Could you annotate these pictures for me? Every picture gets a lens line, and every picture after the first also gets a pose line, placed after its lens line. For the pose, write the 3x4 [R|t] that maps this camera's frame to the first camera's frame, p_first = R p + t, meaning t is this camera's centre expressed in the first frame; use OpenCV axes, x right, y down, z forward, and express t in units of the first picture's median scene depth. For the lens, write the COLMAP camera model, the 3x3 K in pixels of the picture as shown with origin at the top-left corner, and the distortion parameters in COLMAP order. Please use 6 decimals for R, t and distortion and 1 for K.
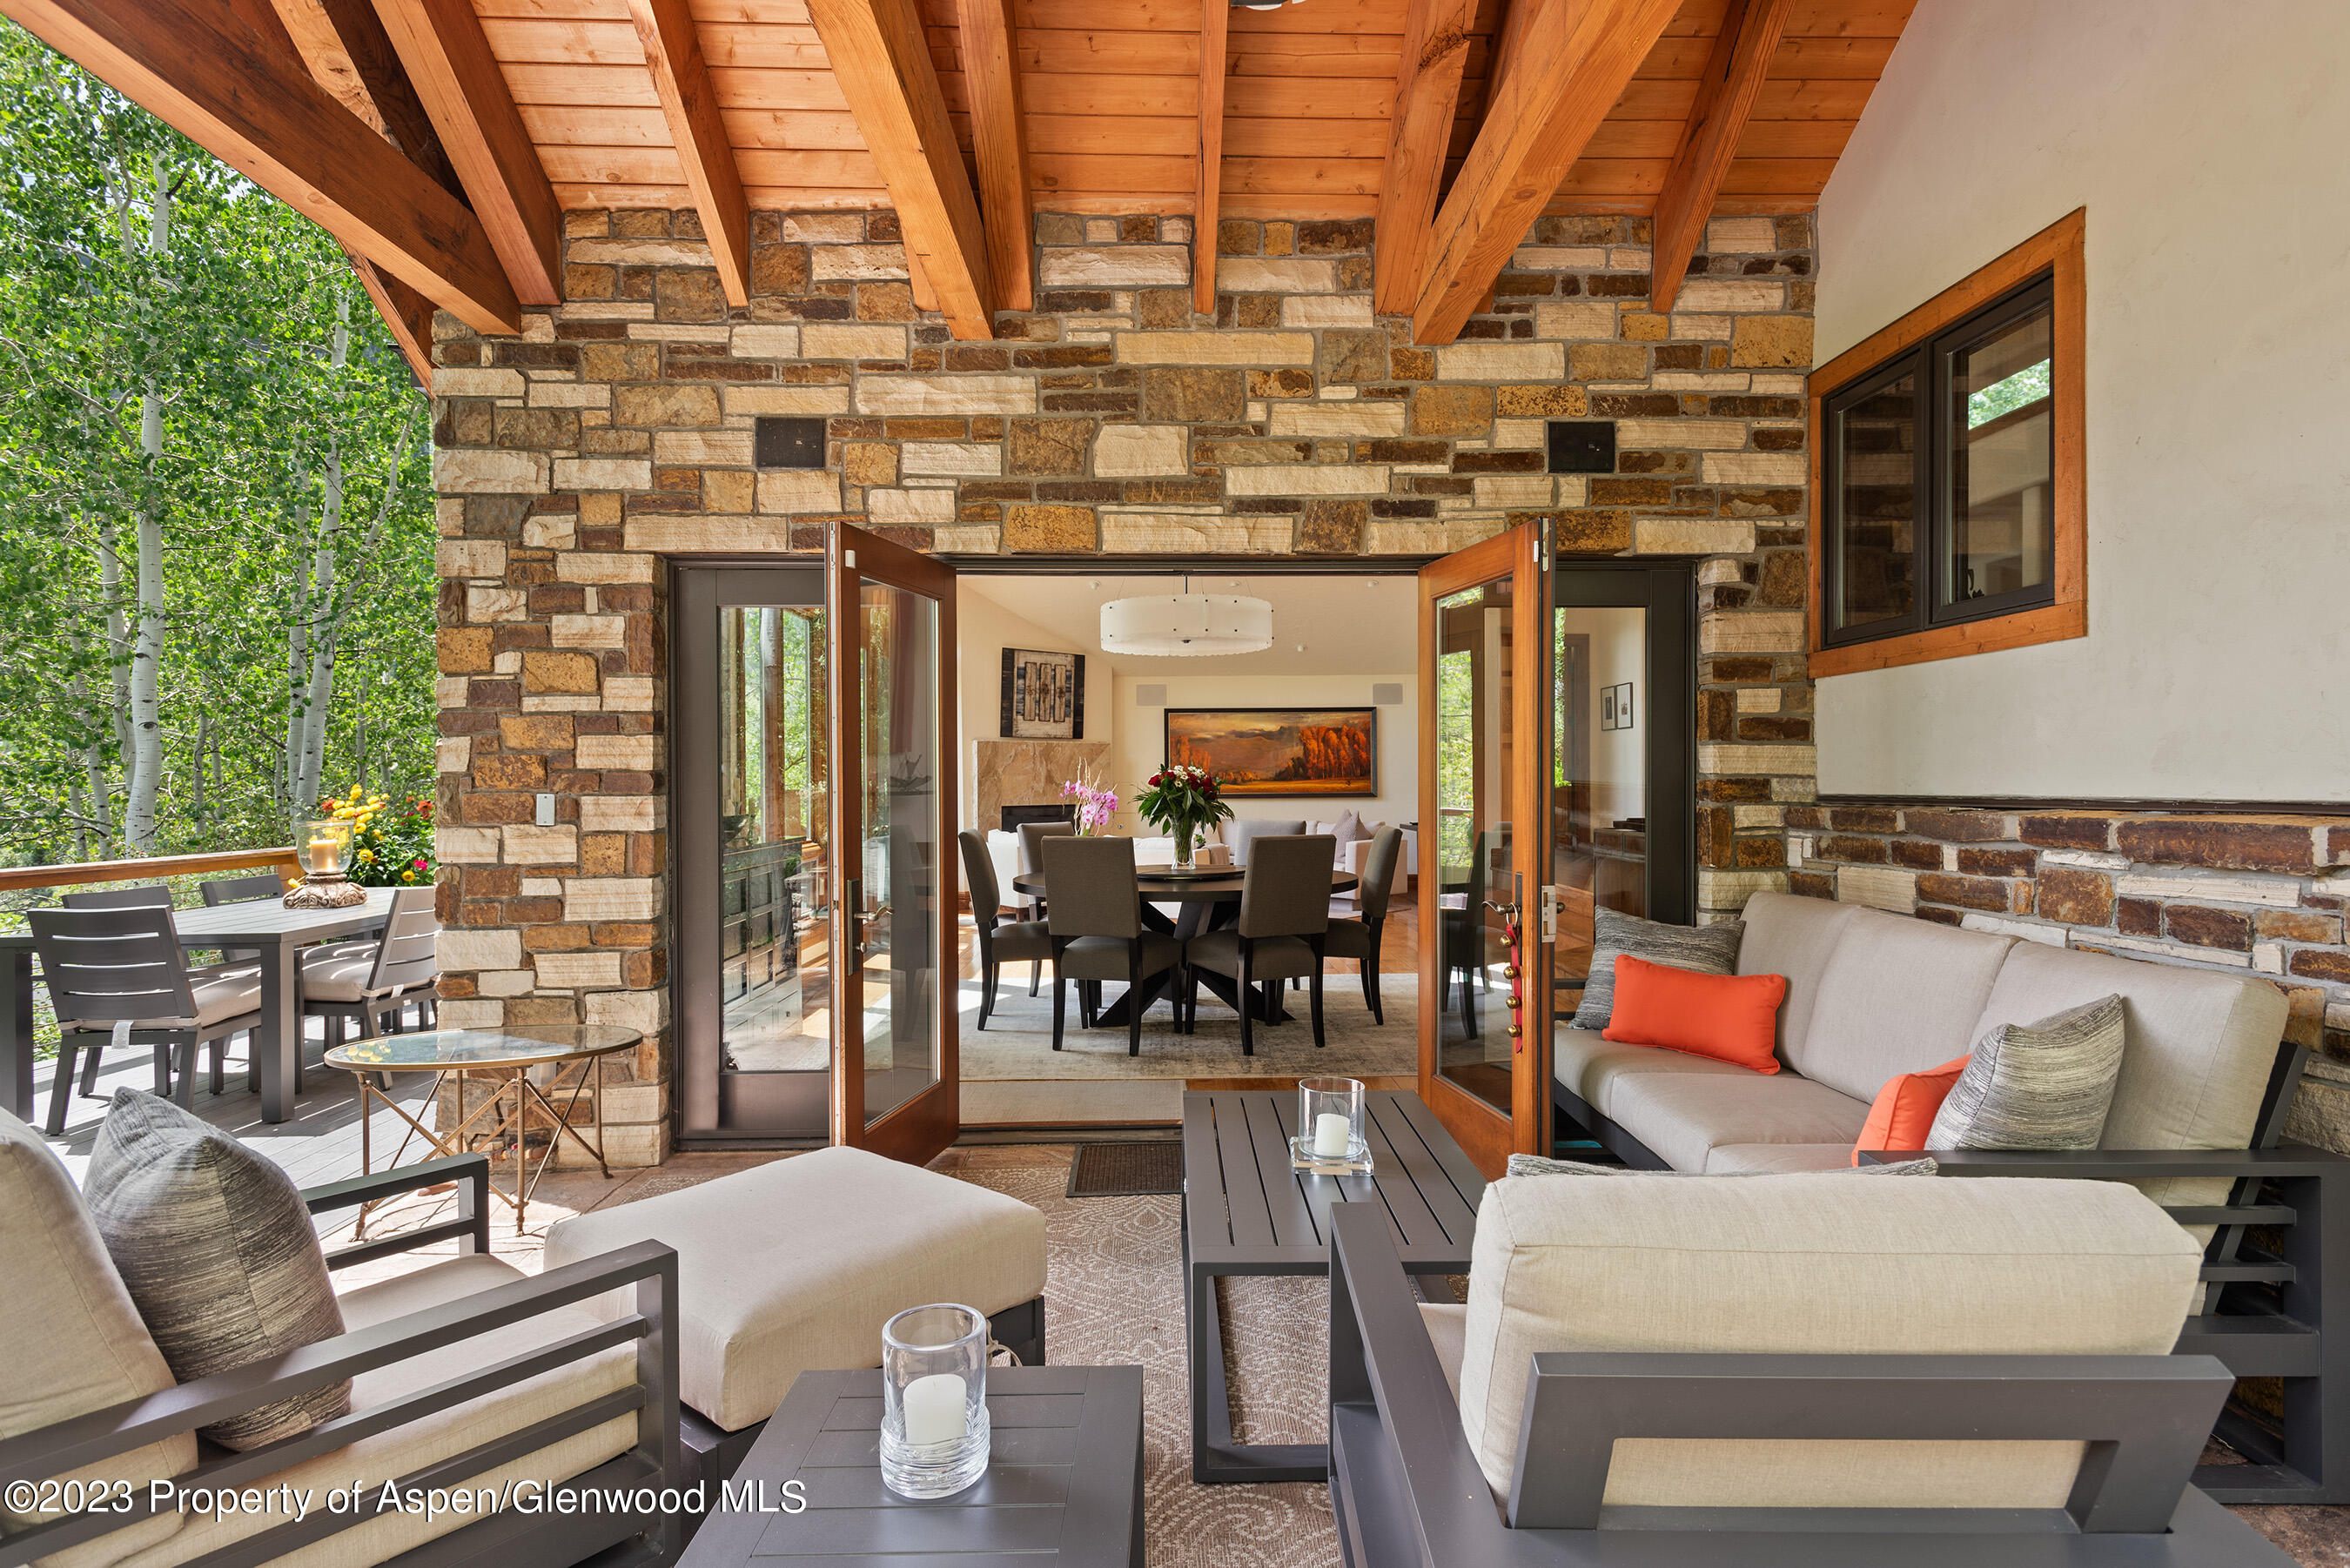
lens RADIAL K [[1240.7, 0, 1184.3], [0, 1240.7, 775.6], [0, 0, 1]] dist [0.012535, 0.001145]
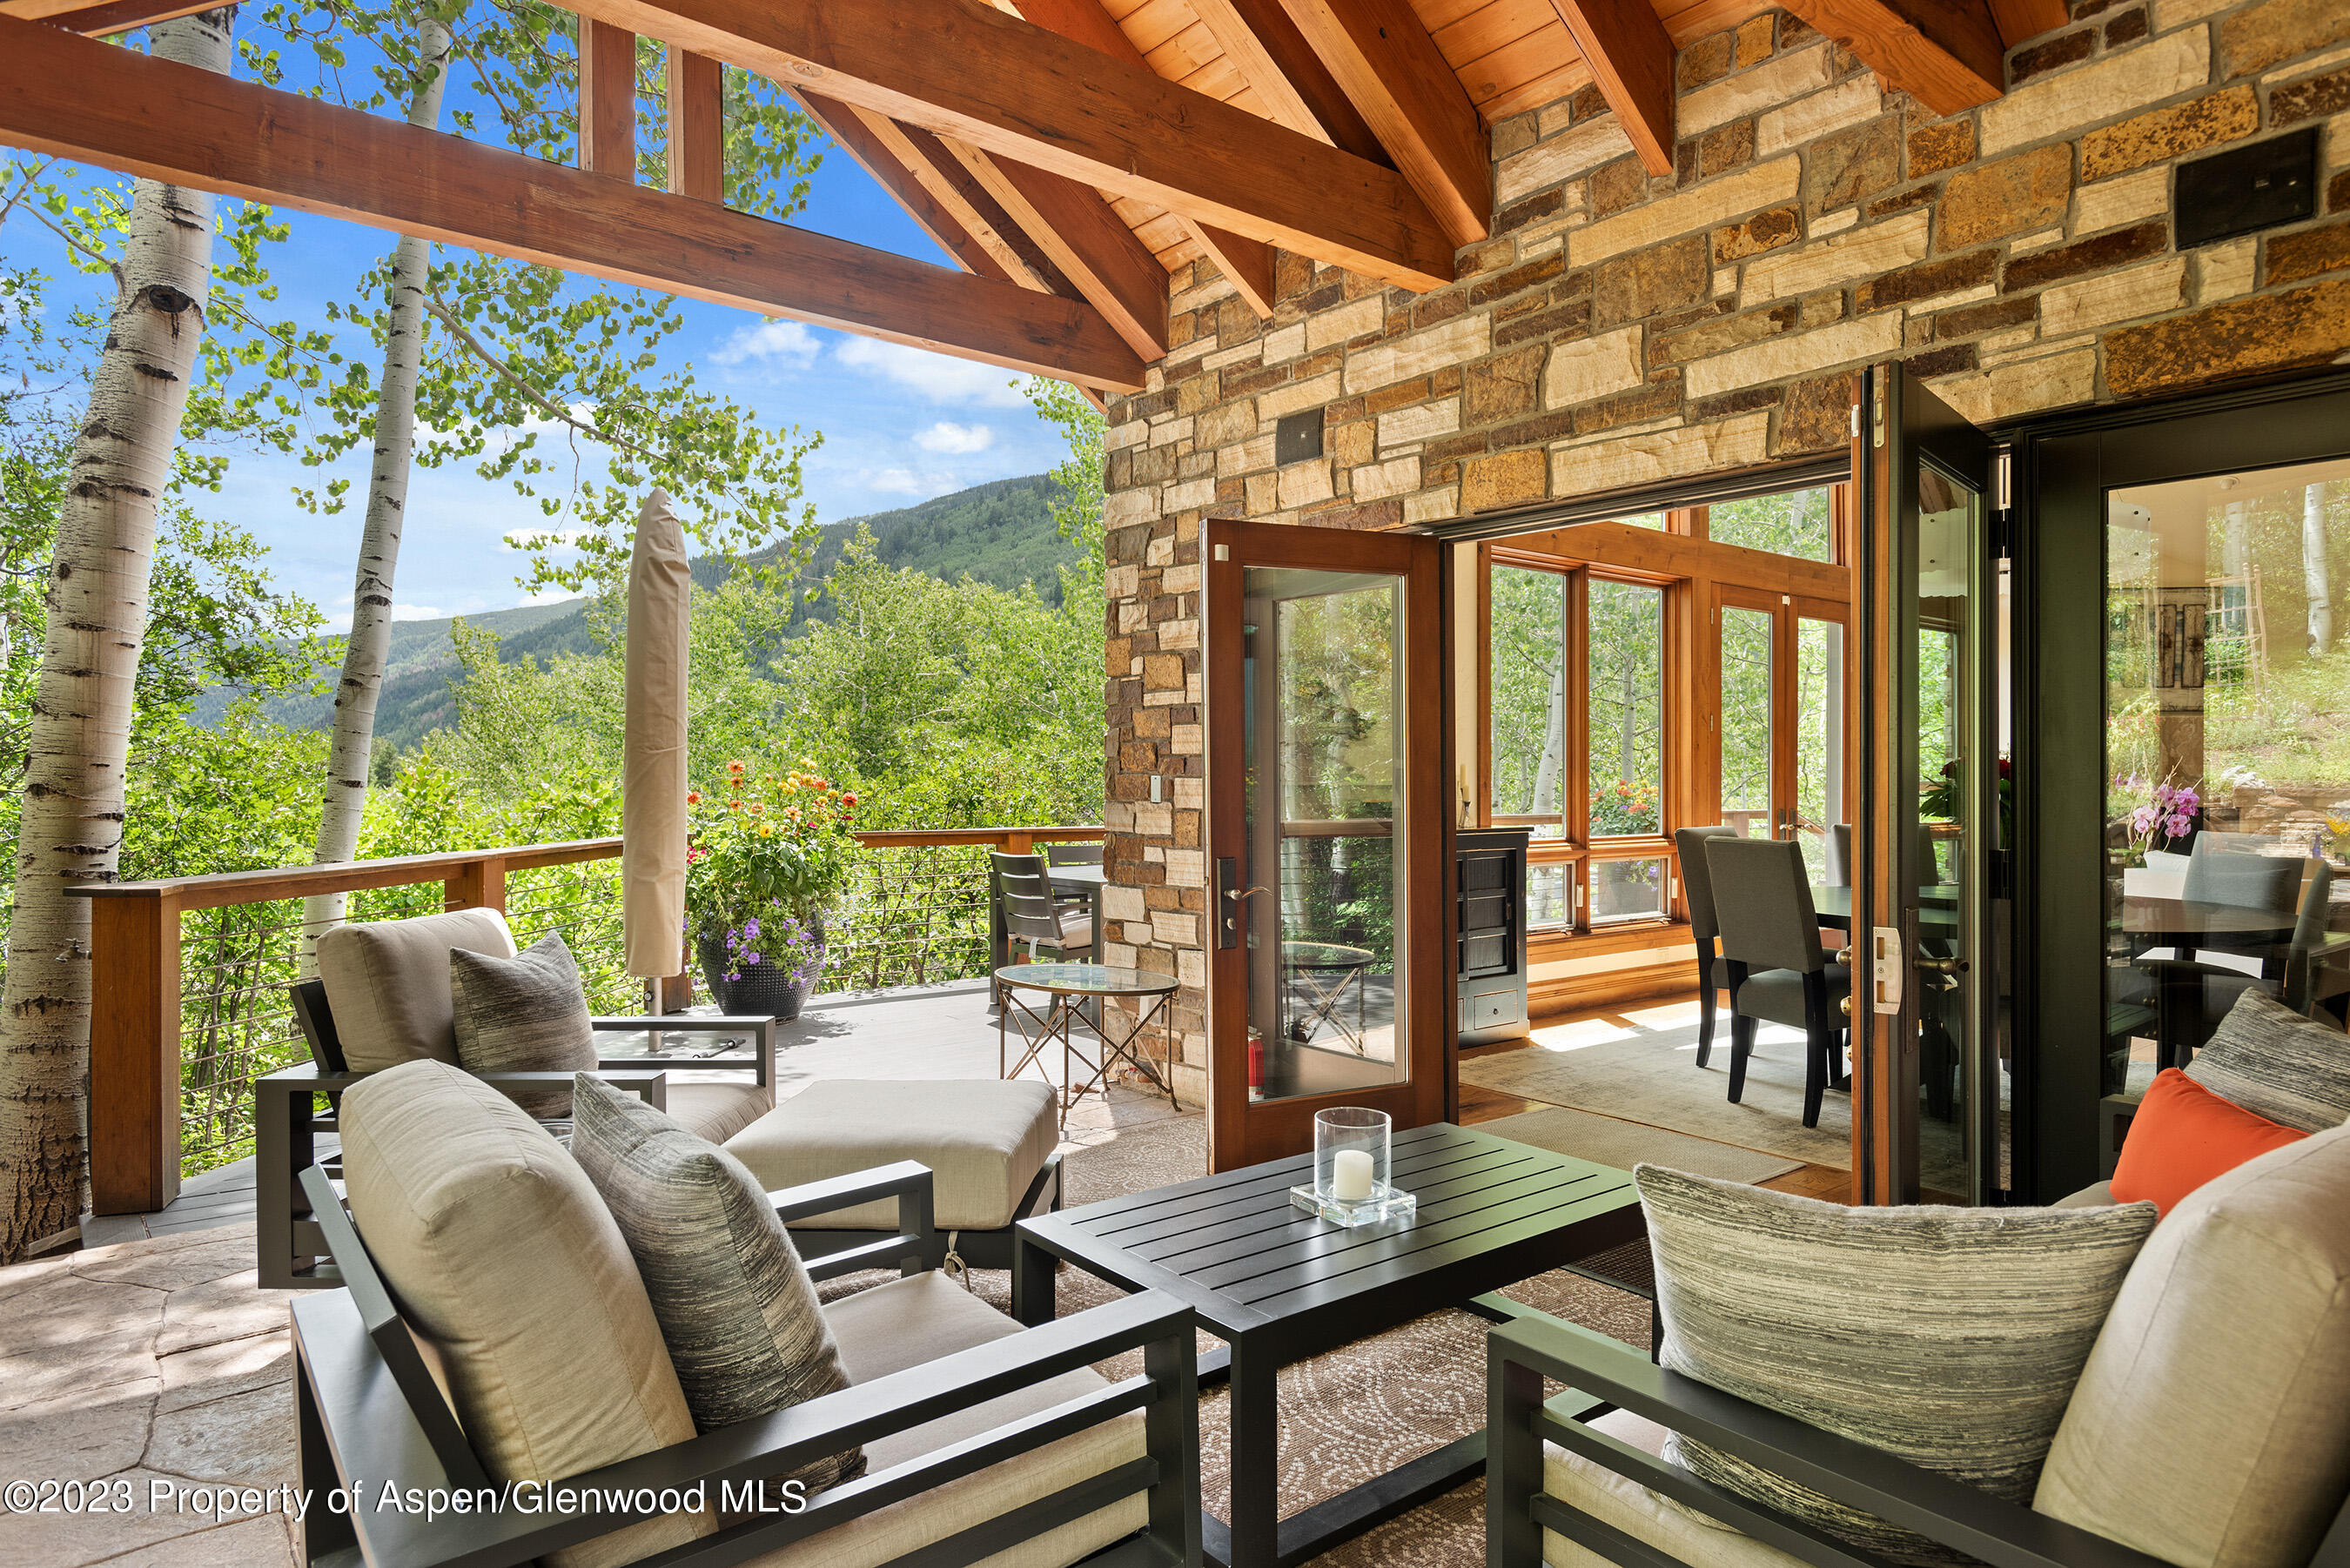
lens RADIAL K [[1368.7, 0, 1177.7], [0, 1368.7, 777.2], [0, 0, 1]] dist [-0.002610, -0.000482]
pose [[0.612443, 0.010912, -0.790440, 0.519357], [-0.002459, 0.999926, 0.011898, 0.000769], [0.790511, -0.005343, 0.612424, 0.223085]]
